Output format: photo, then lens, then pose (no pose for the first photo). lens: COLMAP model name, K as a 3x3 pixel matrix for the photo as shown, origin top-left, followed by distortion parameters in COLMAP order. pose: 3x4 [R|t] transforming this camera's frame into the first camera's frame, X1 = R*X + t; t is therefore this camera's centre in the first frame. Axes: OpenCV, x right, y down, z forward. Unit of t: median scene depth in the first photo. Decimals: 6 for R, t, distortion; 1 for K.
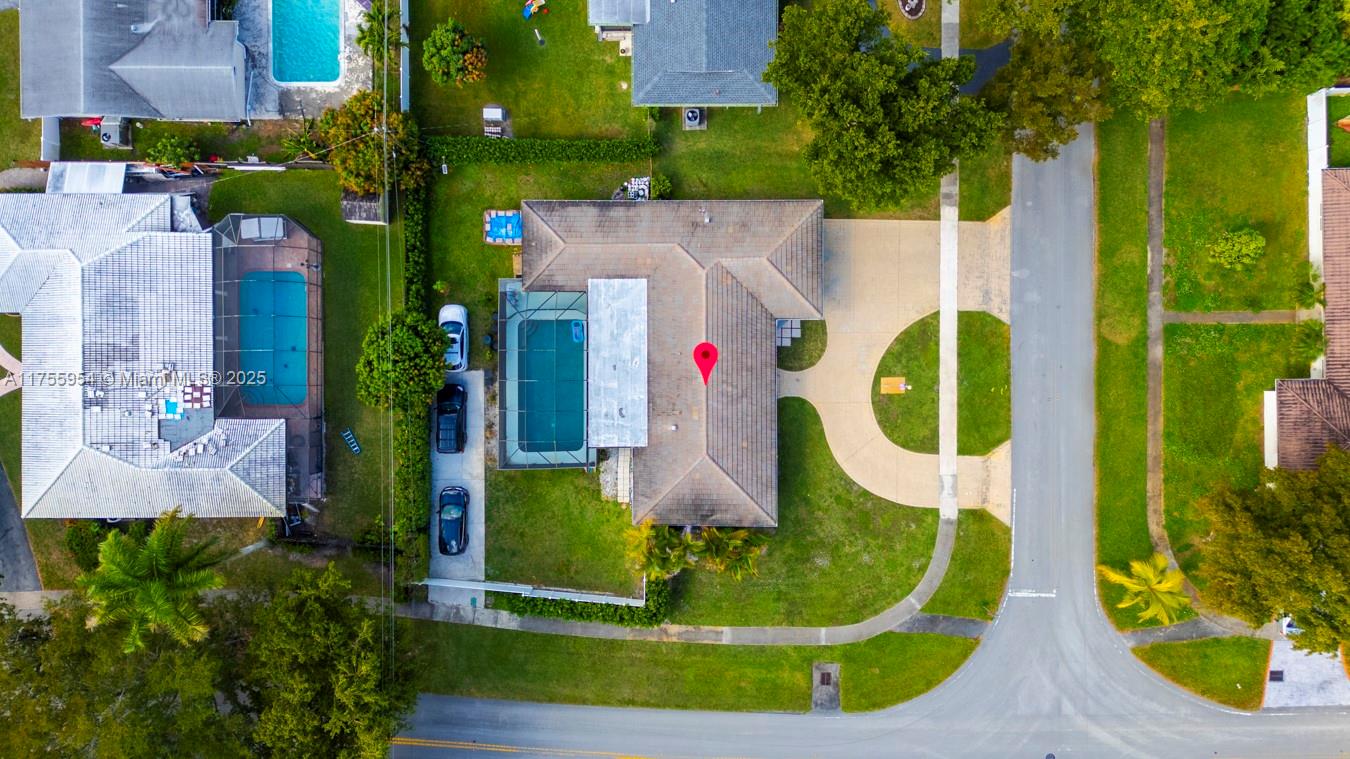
lens RADIAL K [[938.2, 0, 661.0], [0, 938.2, 378.8], [0, 0, 1]] dist [0.052865, -0.030153]
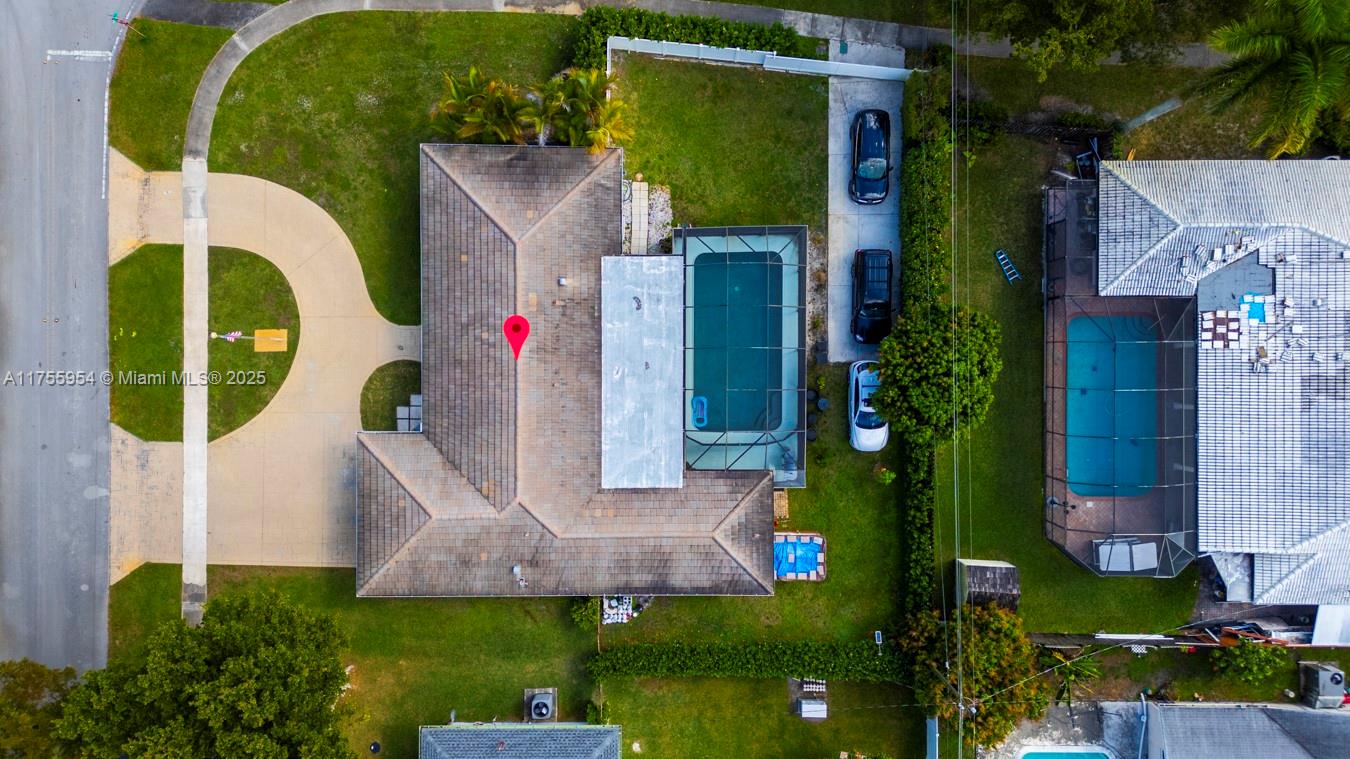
lens RADIAL K [[917.9, 0, 692.7], [0, 917.9, 368.7], [0, 0, 1]] dist [0.050707, -0.033388]
pose [[-0.999983, -0.002166, -0.005418, -0.079768], [0.002230, -0.999927, -0.011908, -0.005817], [-0.005392, -0.011920, 0.999914, 0.284164]]
